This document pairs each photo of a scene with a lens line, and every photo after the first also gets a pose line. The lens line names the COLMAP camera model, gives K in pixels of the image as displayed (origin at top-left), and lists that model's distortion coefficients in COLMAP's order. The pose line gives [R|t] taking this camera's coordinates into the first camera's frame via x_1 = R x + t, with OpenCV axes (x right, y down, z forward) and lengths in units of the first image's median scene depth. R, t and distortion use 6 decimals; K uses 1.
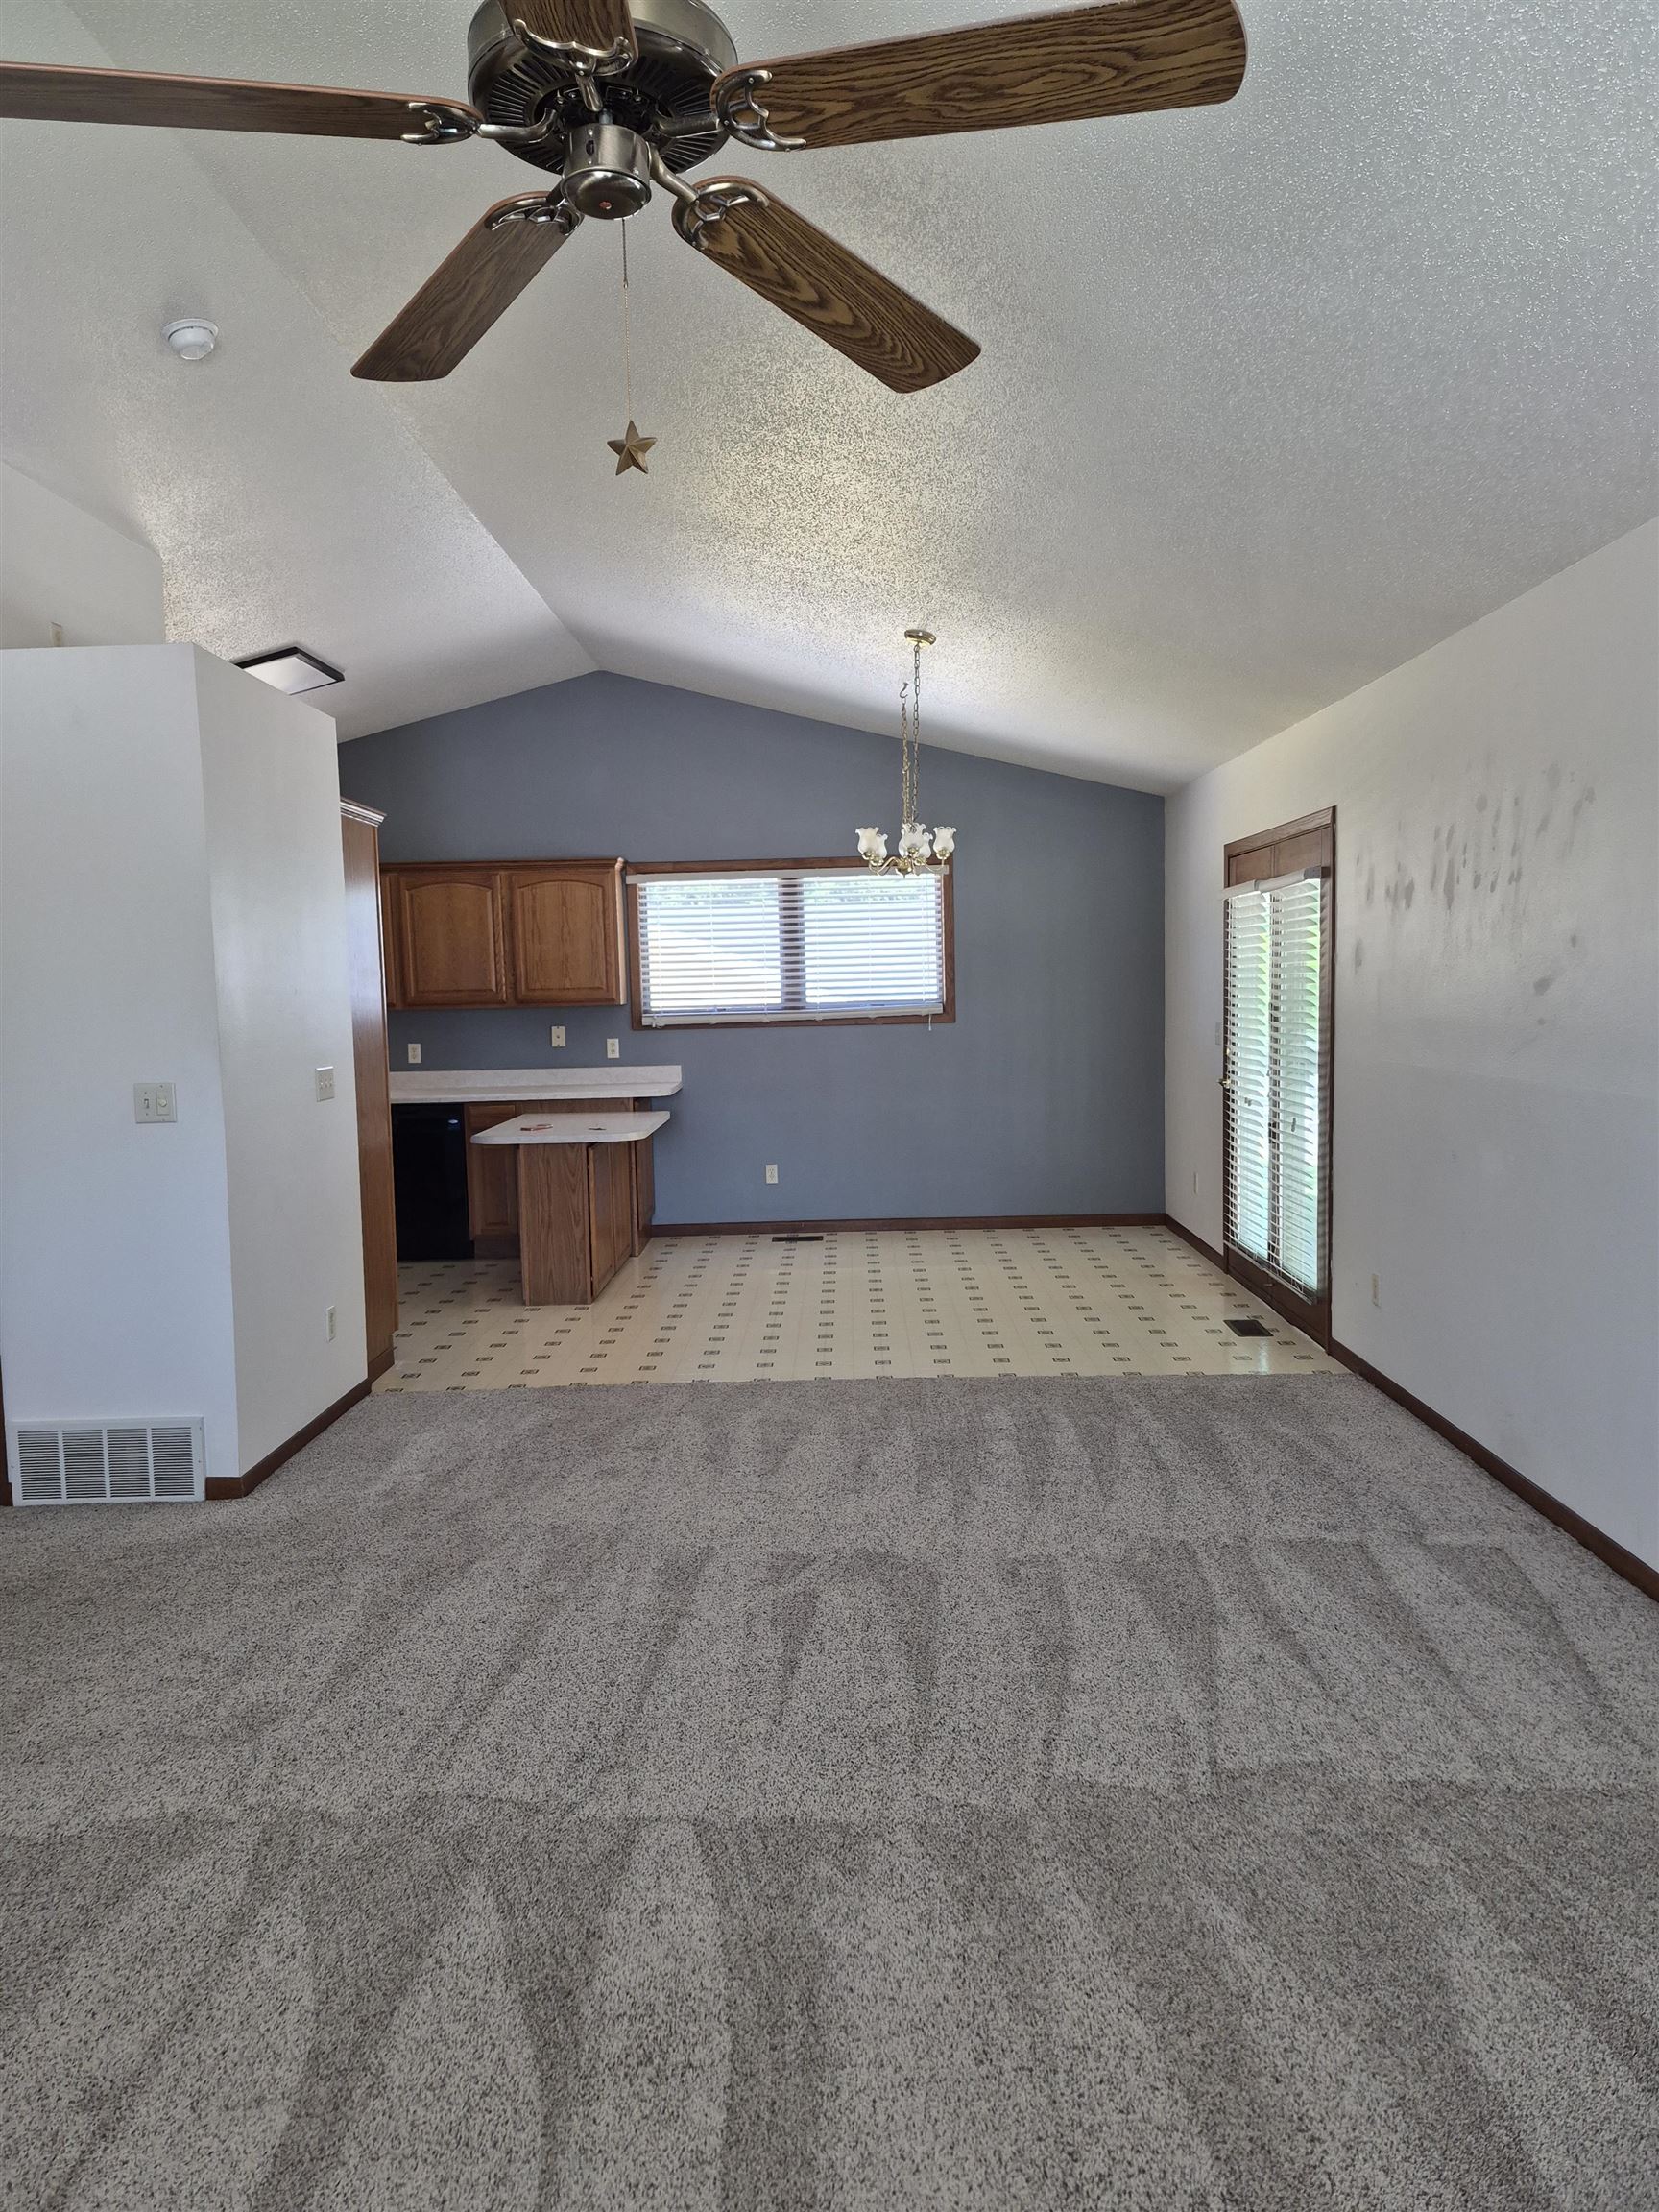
lens RADIAL K [[1537.0, 0, 817.4], [0, 1537.0, 1114.2], [0, 0, 1]] dist [0.091835, -0.087400]
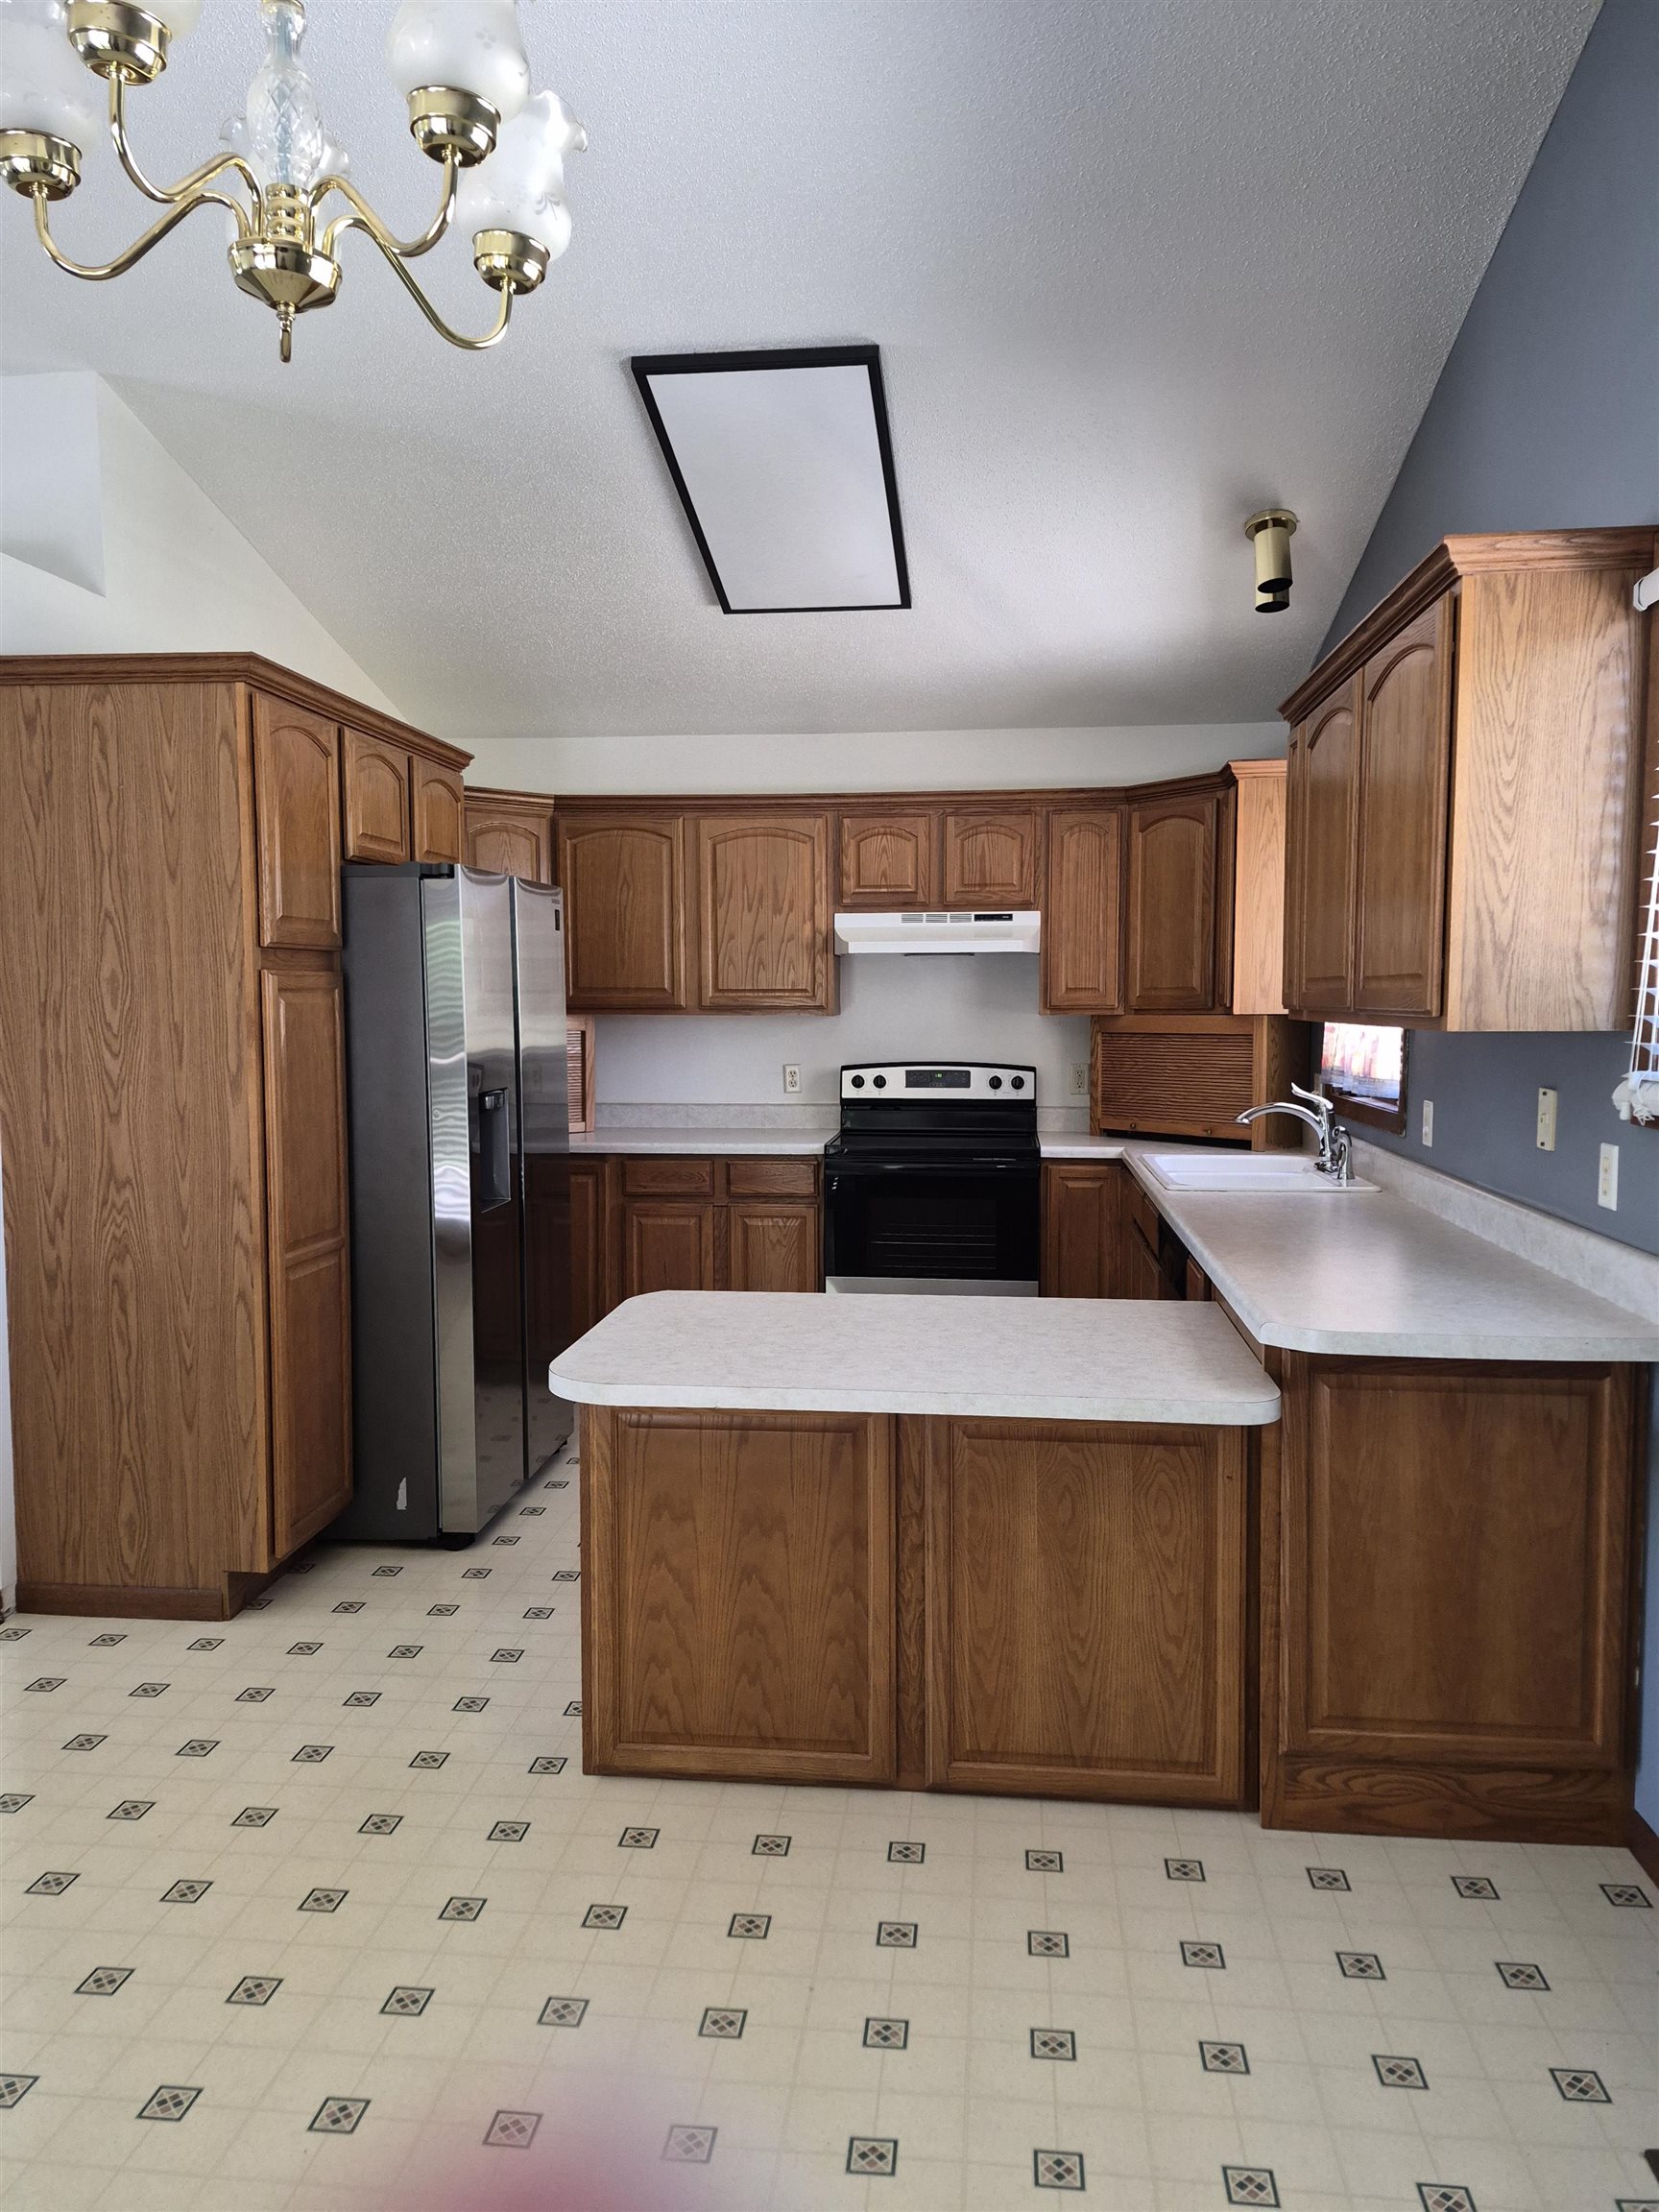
lens RADIAL K [[1537.0, 0, 821.5], [0, 1537.0, 1106.3], [0, 0, 1]] dist [0.091835, -0.087400]
pose [[-0.096142, 0.096645, -0.990665, 0.357537], [-0.081328, 0.991185, 0.104589, -0.147220], [0.992040, 0.090624, -0.087434, 1.705969]]
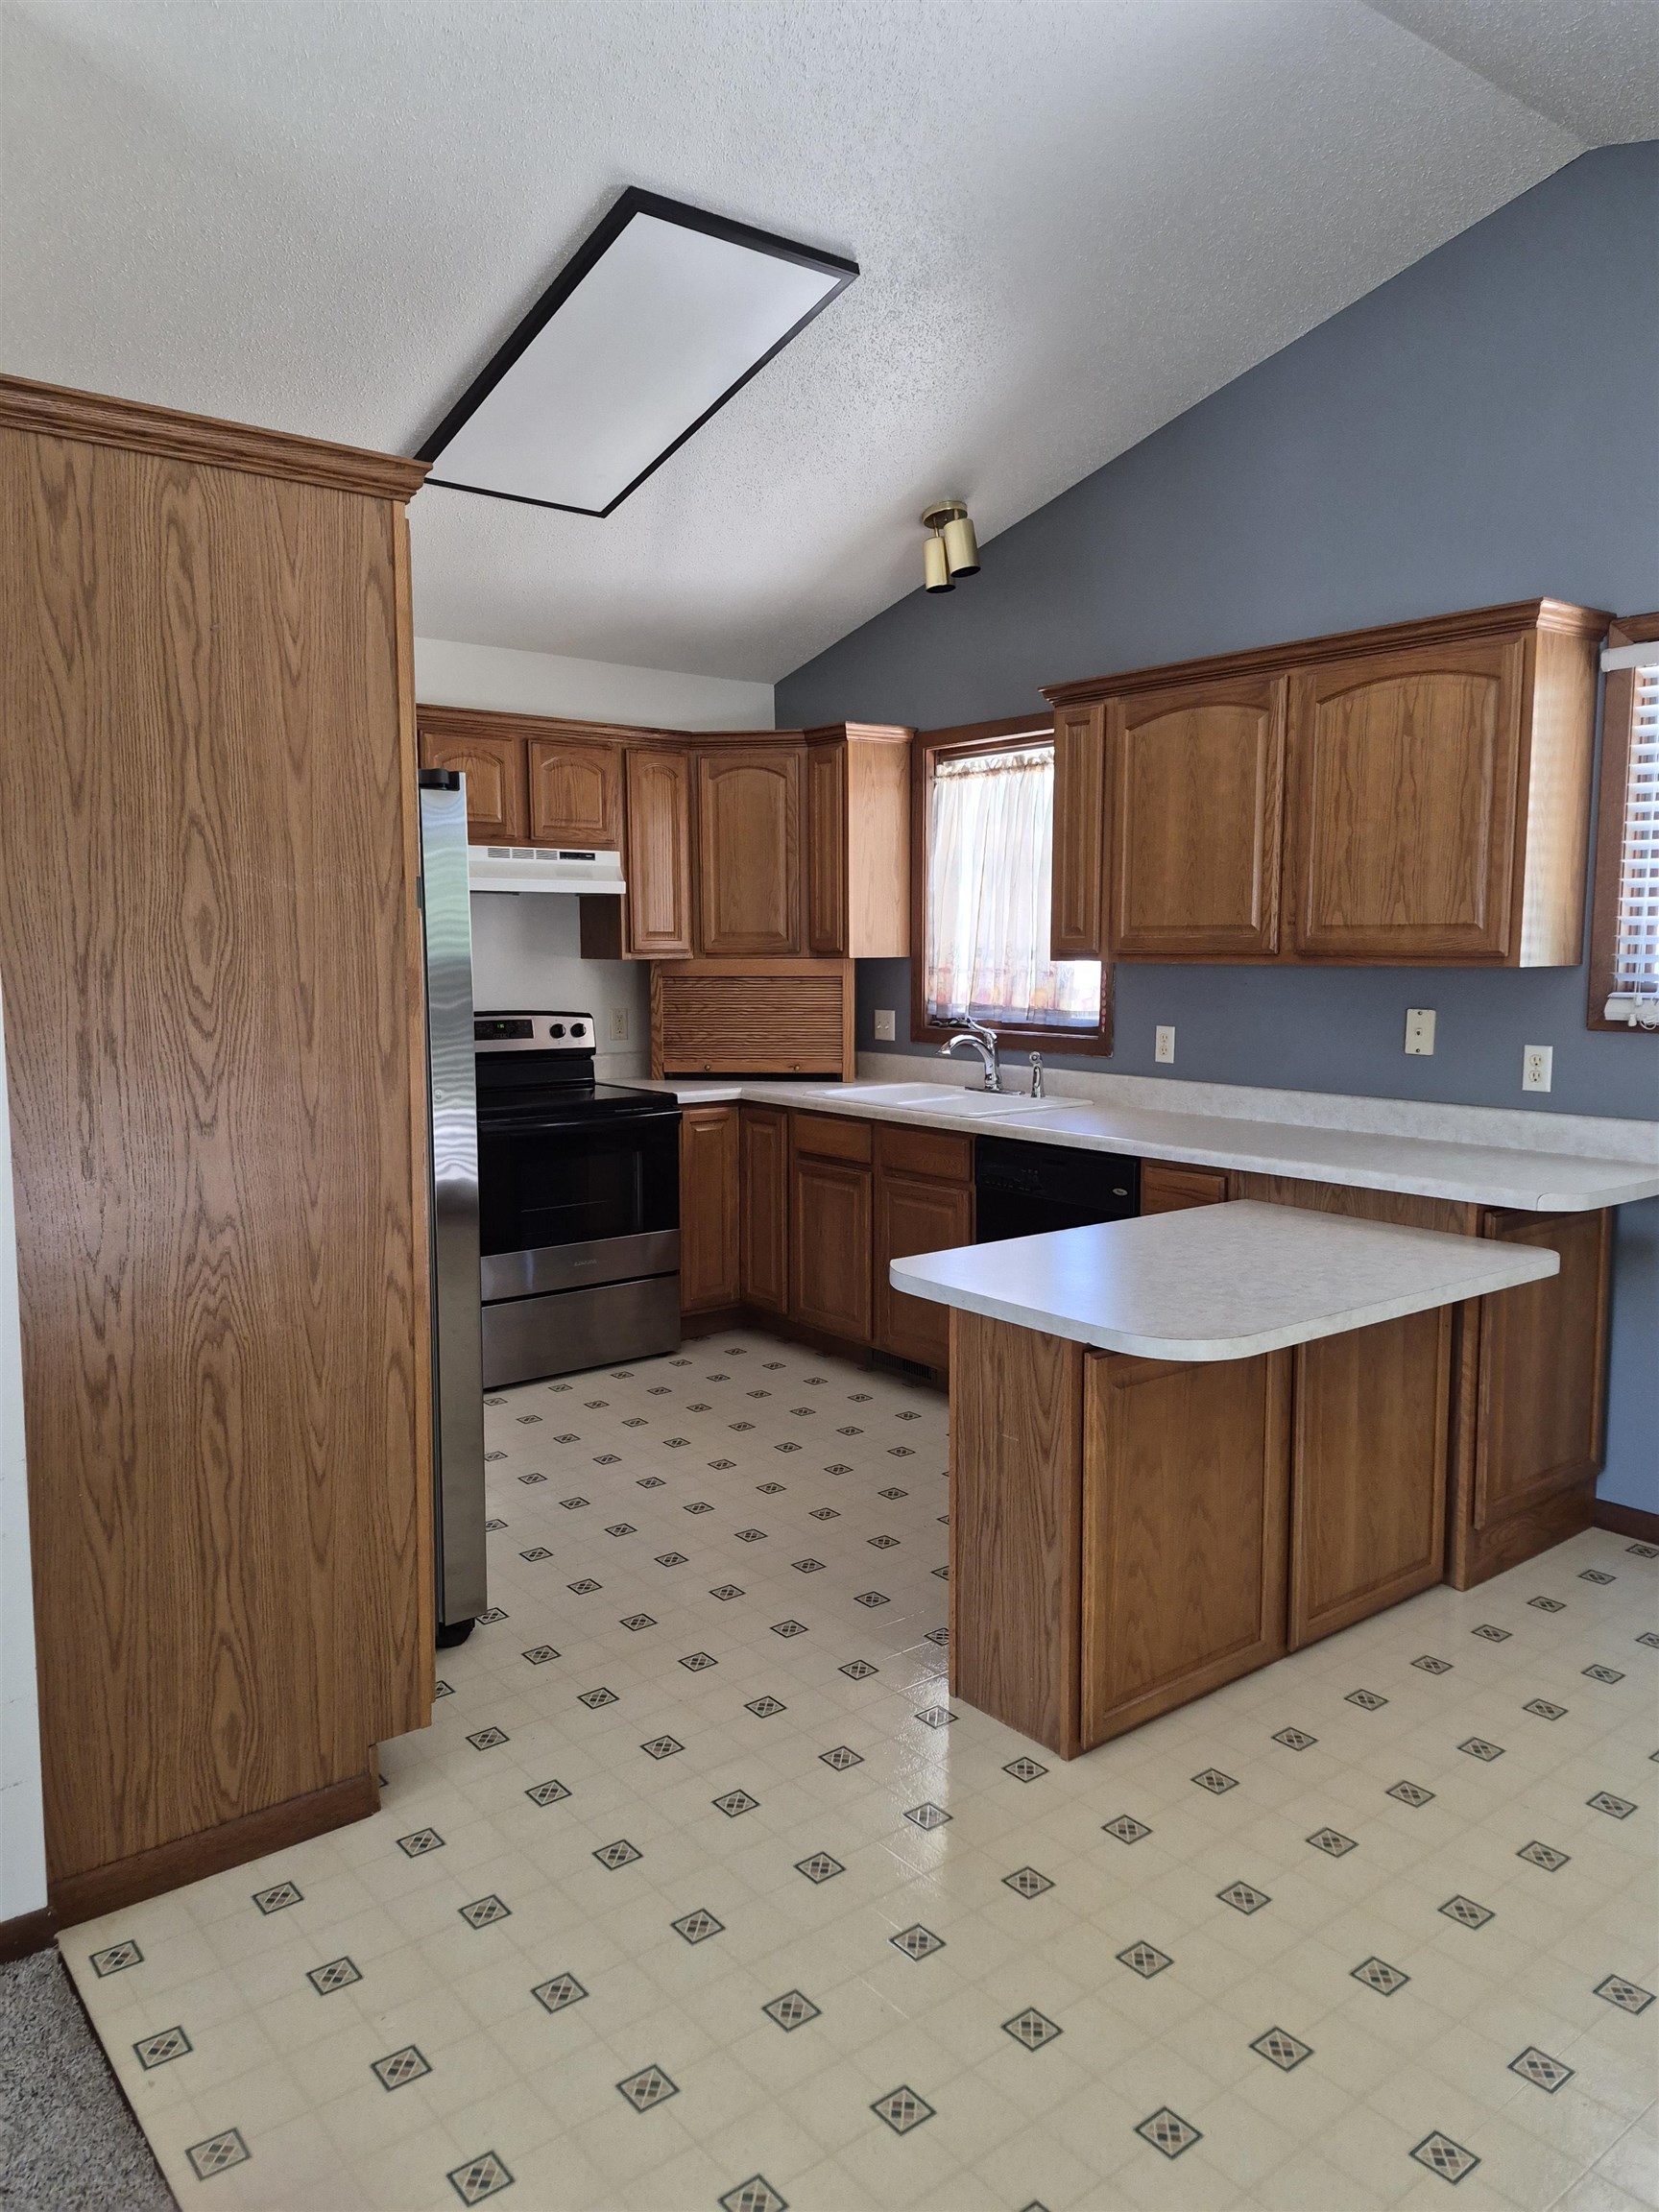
lens RADIAL K [[1537.0, 0, 841.4], [0, 1537.0, 1090.2], [0, 0, 1]] dist [0.091835, -0.087400]
pose [[0.636993, 0.103518, -0.763887, 0.146967], [-0.083193, 0.994386, 0.065381, -0.095783], [0.766367, 0.021902, 0.642030, 1.123824]]
